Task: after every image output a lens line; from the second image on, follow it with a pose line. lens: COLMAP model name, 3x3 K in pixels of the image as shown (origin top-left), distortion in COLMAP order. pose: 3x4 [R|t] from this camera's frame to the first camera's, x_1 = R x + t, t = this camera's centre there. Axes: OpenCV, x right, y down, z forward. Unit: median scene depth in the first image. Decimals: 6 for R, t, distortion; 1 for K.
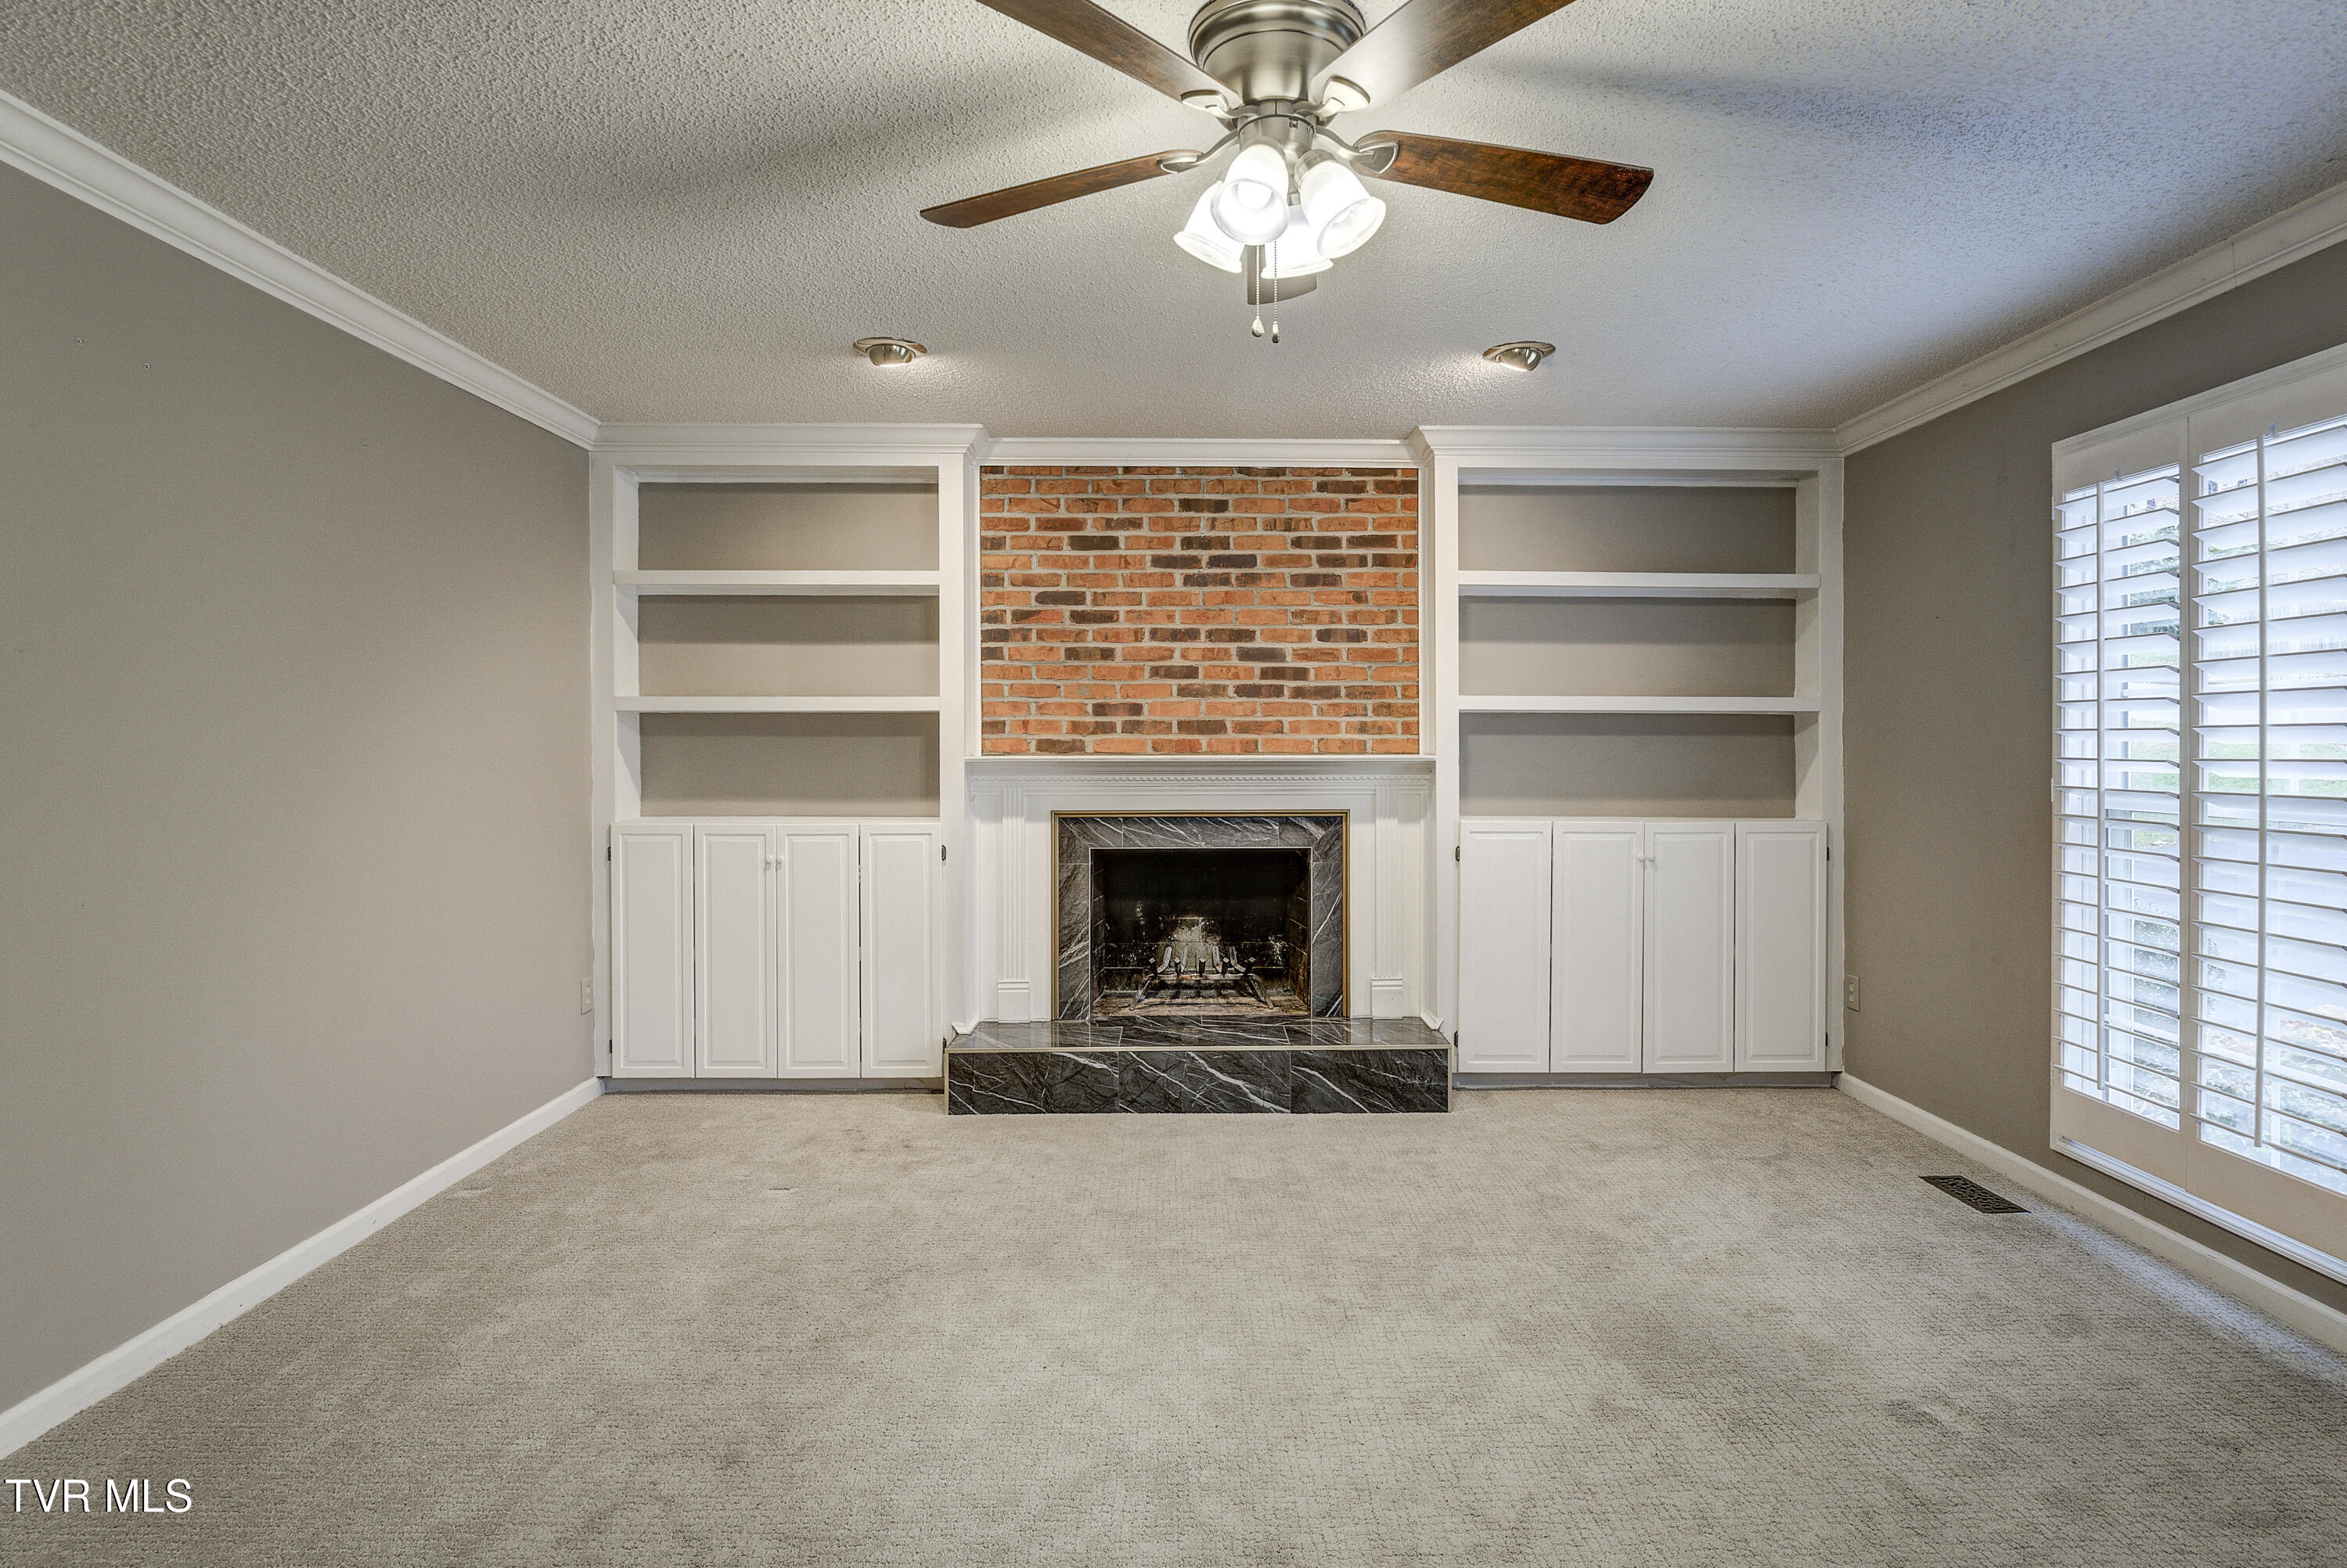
lens RADIAL K [[1158.5, 0, 1298.3], [0, 1158.5, 753.9], [0, 0, 1]] dist [-0.001824, -0.000729]
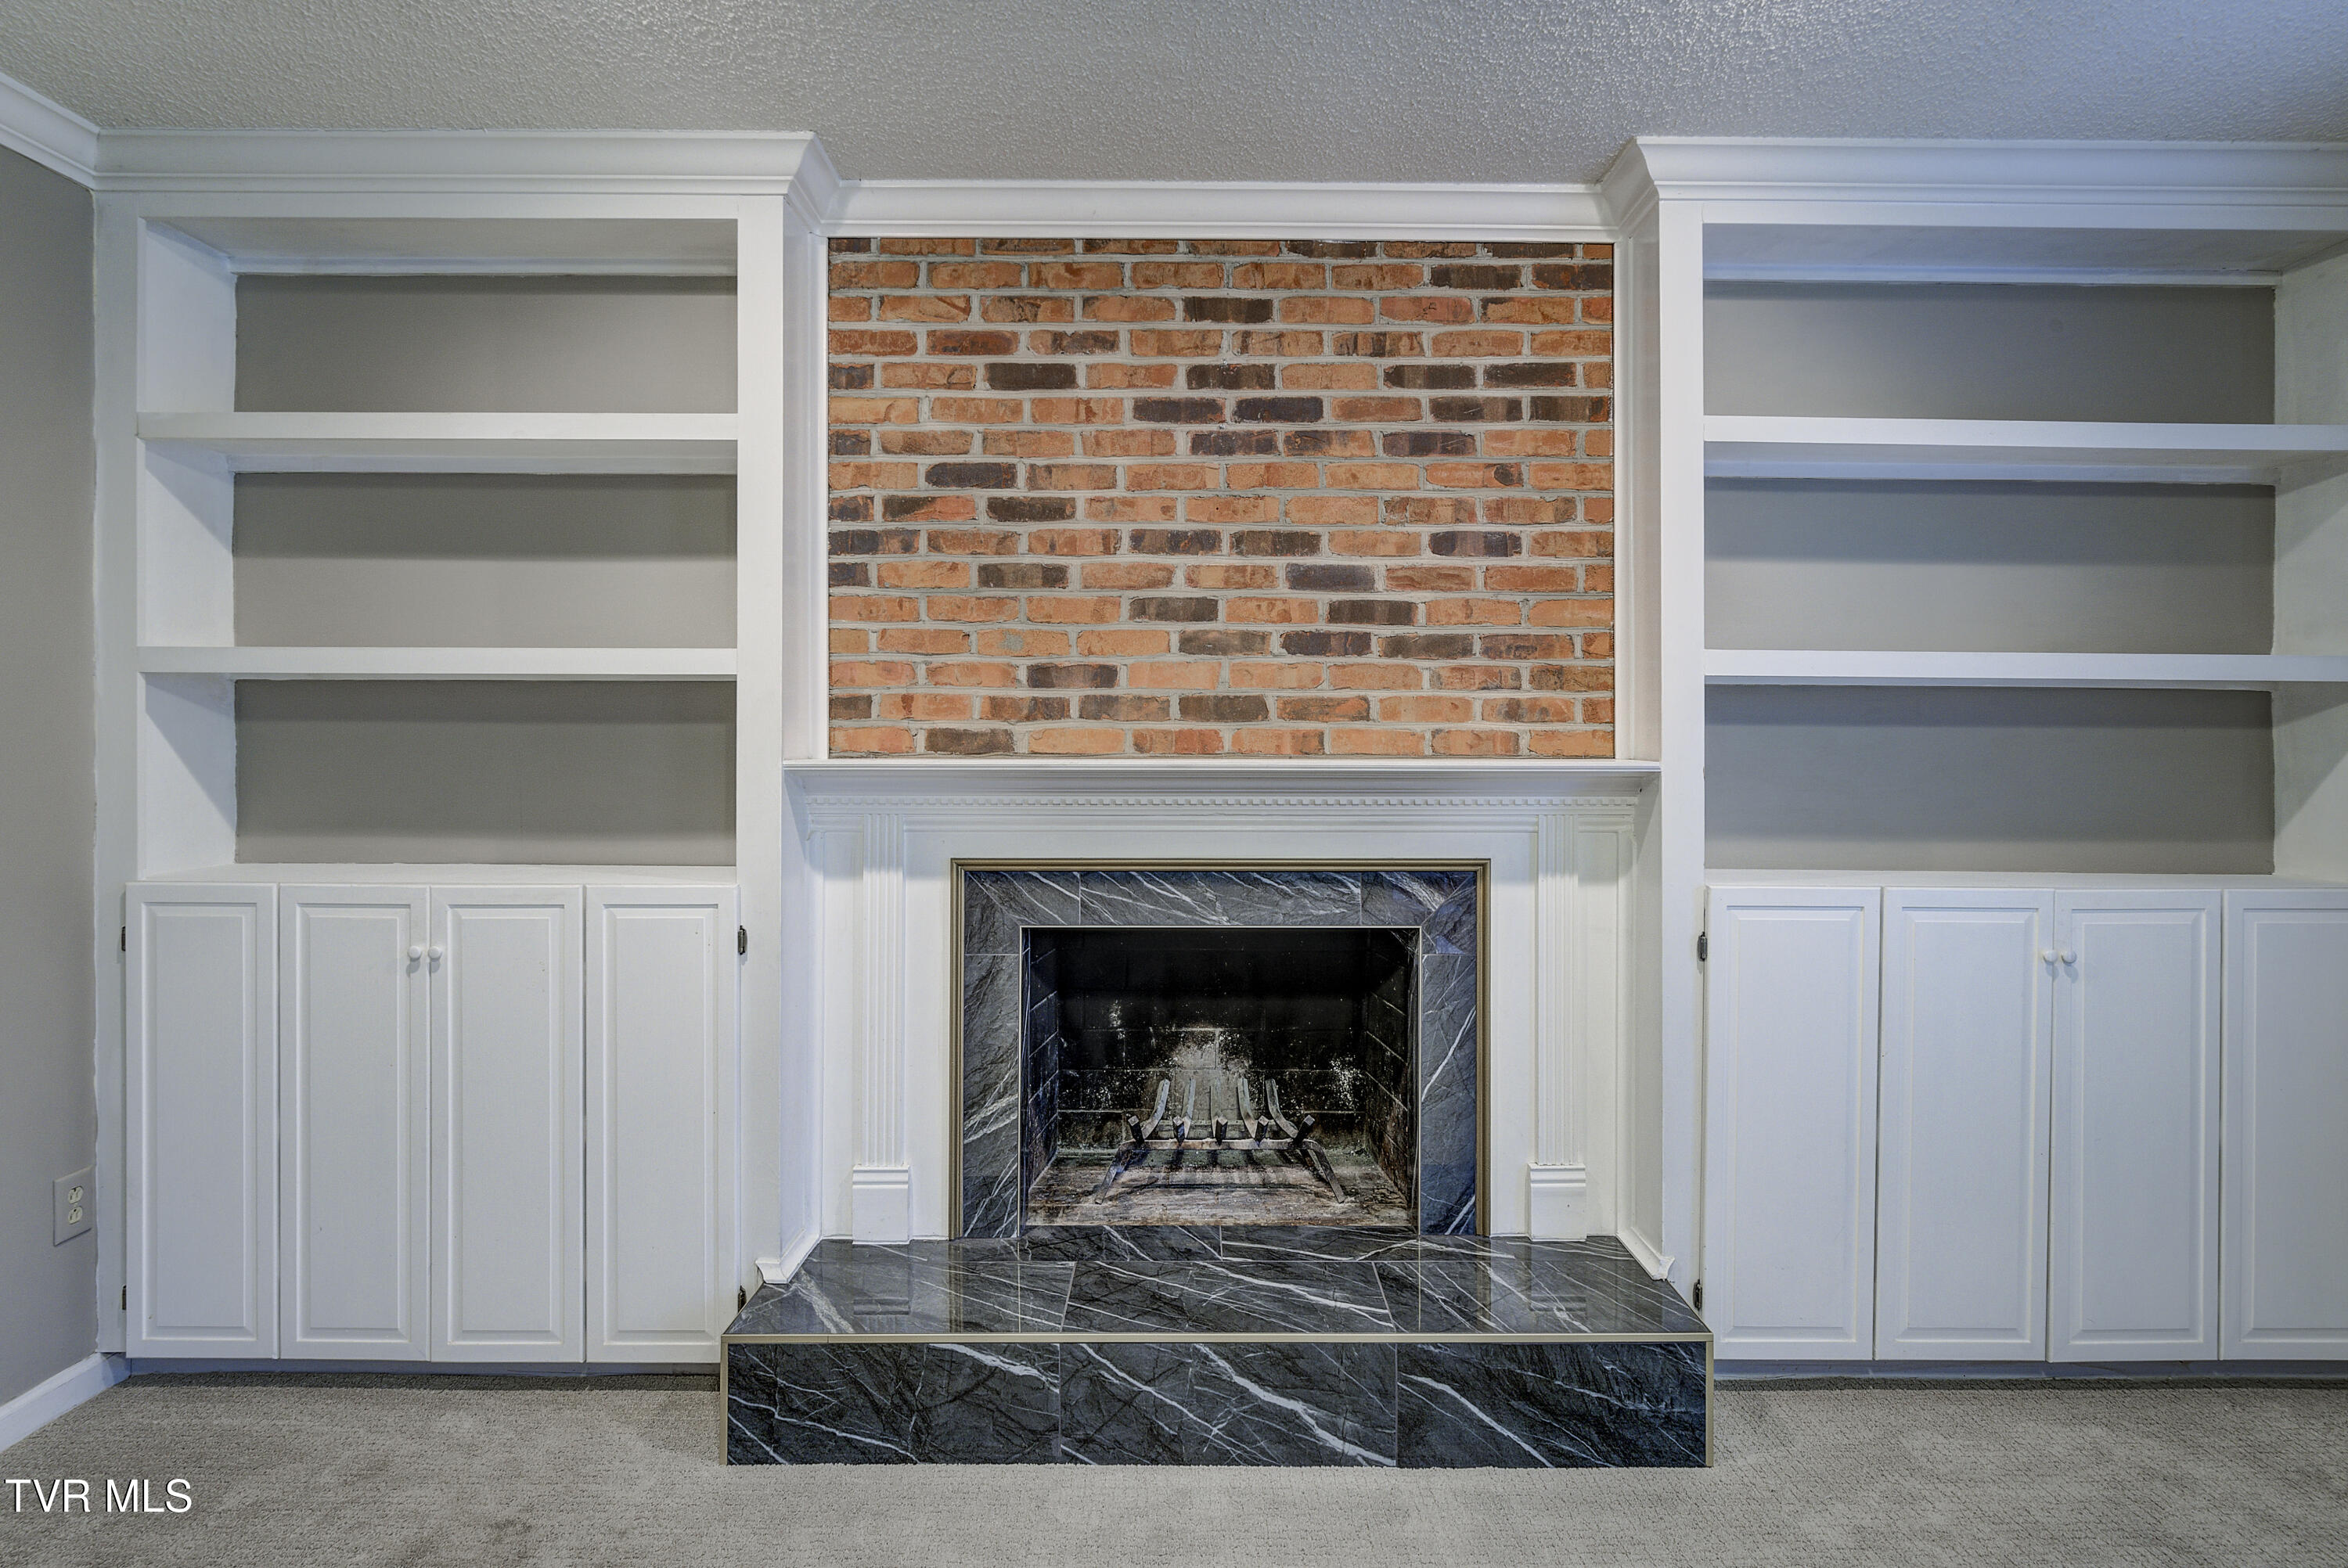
lens RADIAL K [[1195.7, 0, 1205.2], [0, 1195.7, 740.8], [0, 0, 1]] dist [-0.005337, -0.000955]
pose [[0.996038, 0.003291, -0.088865, -0.041189], [-0.004090, 0.999953, -0.008811, -0.002529], [0.088832, 0.009140, 0.996005, 0.432342]]
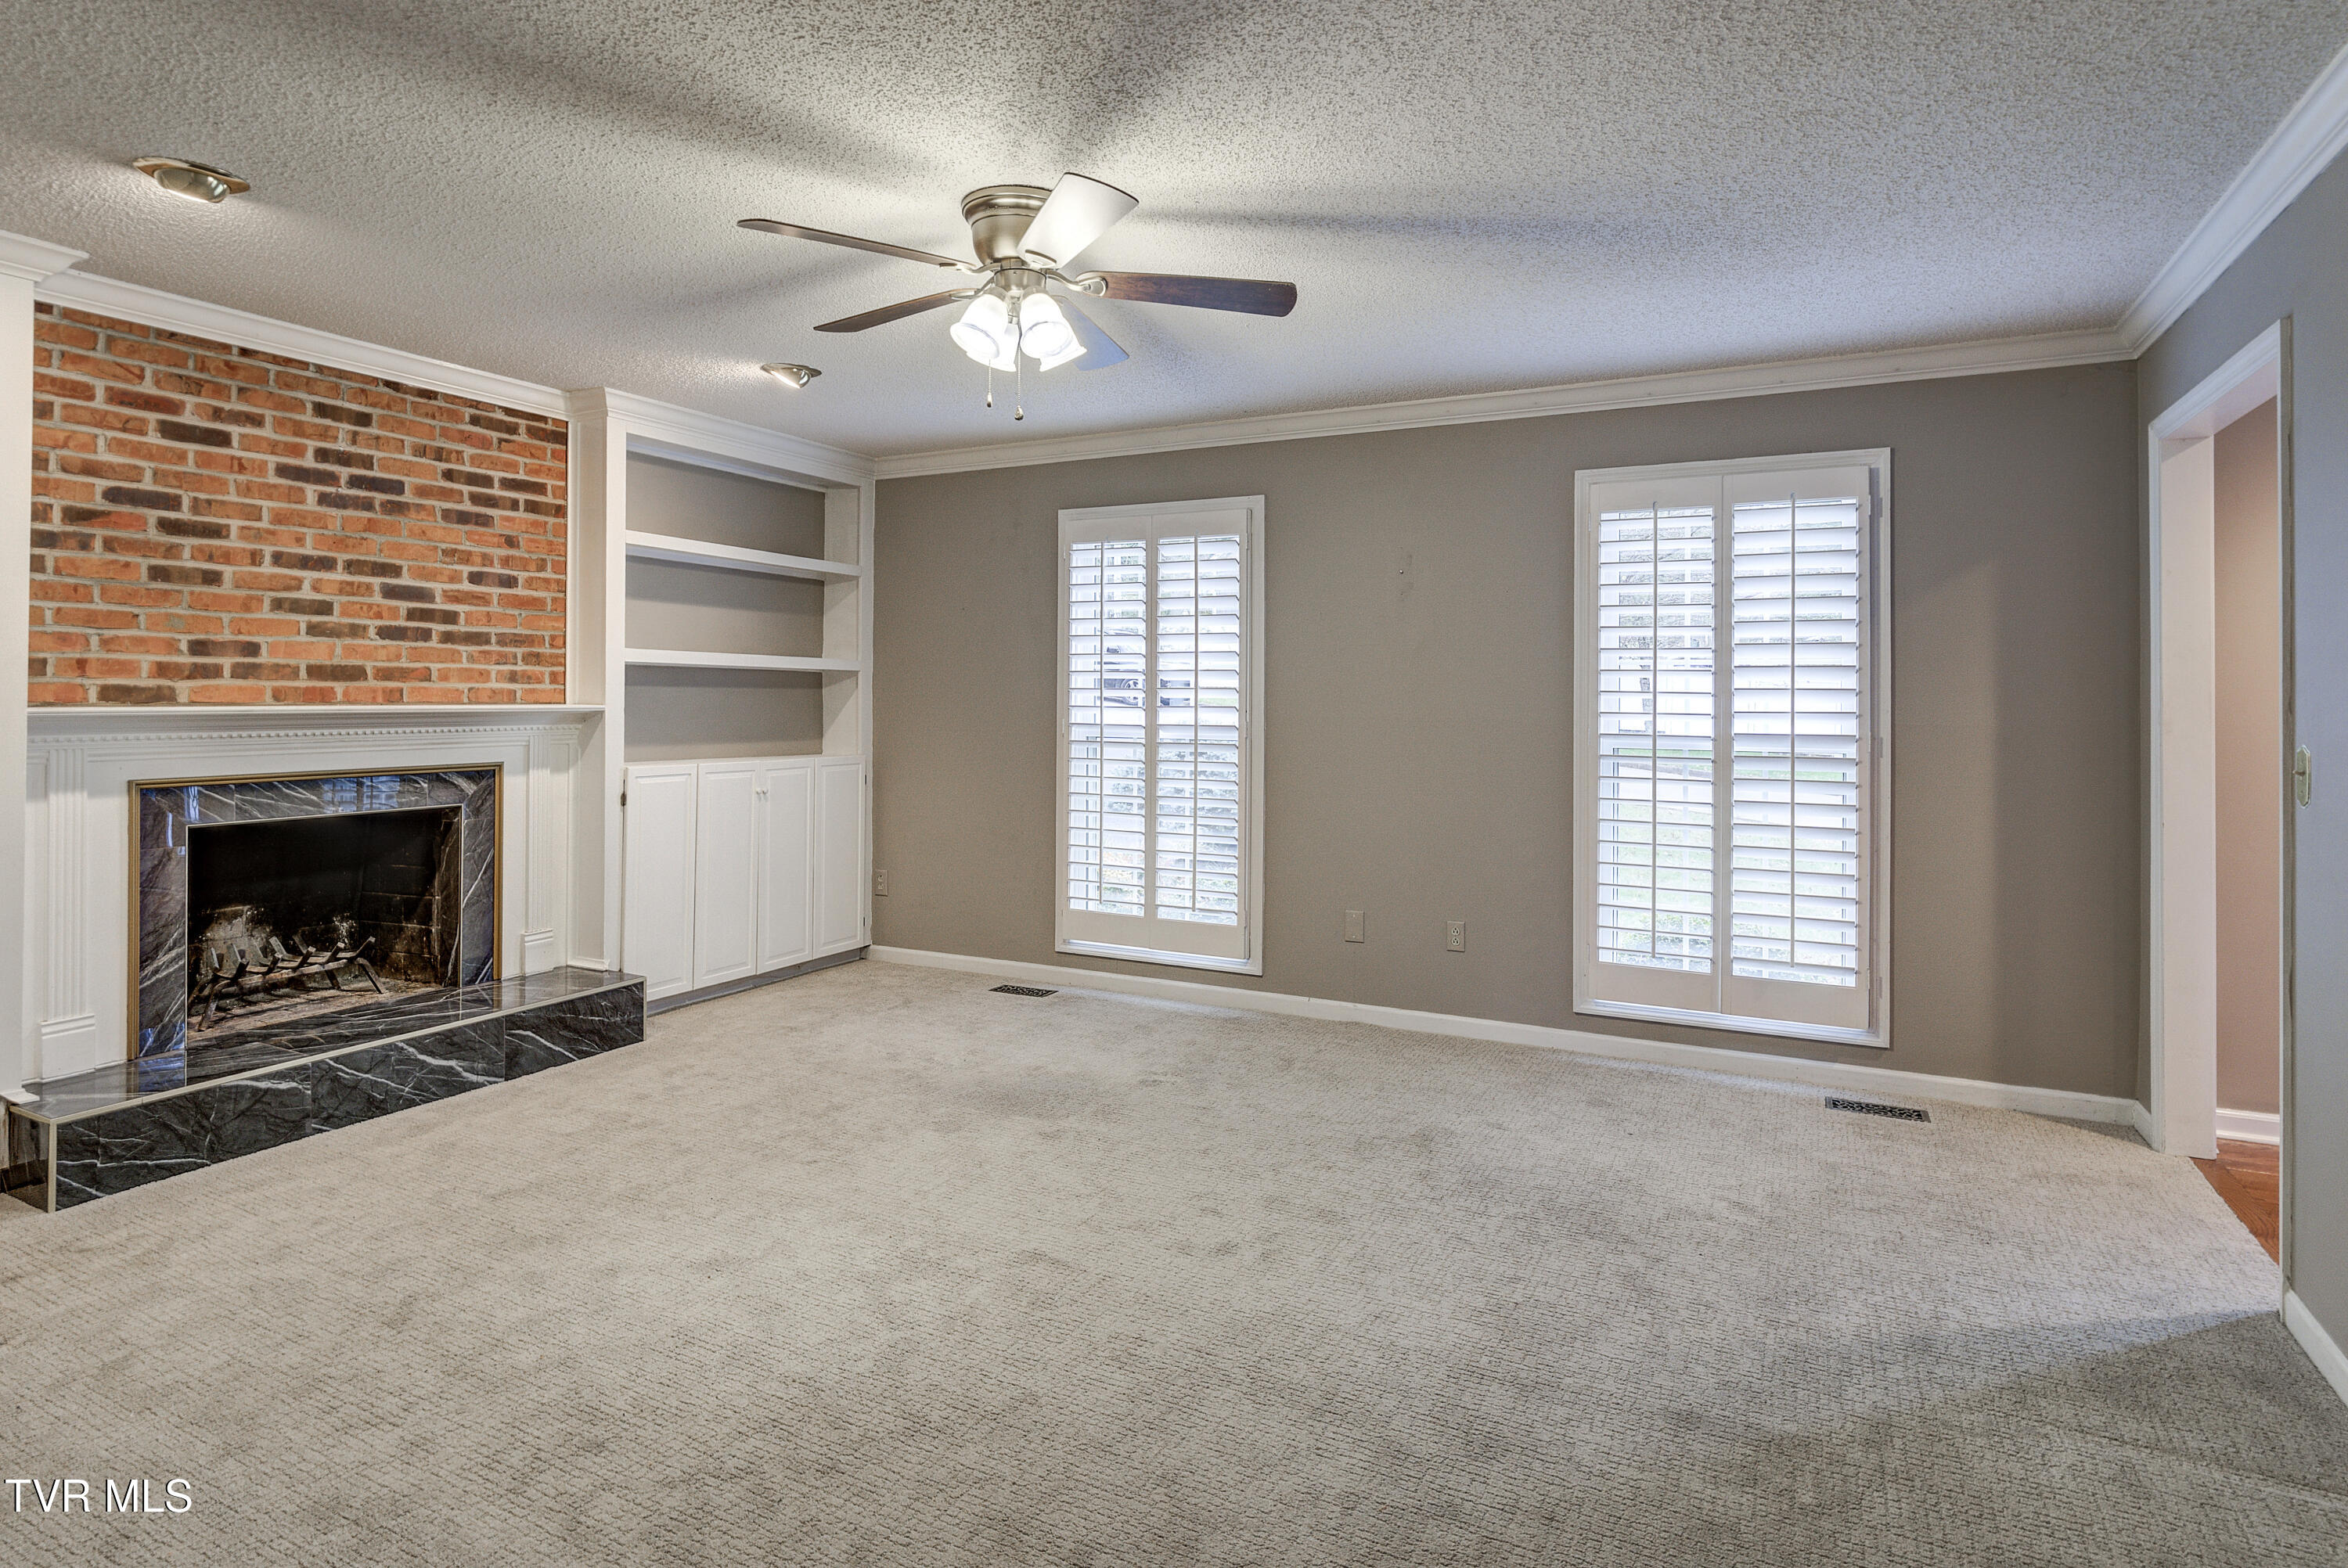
lens RADIAL K [[1110.0, 0, 1166.6], [0, 1110.0, 688.8], [0, 0, 1]] dist [-0.003393, 0.000203]
pose [[0.526348, 0.009308, 0.850218, -0.458766], [0.001632, 0.999927, -0.011958, -0.000593], [-0.850268, 0.007682, 0.526294, 0.051007]]
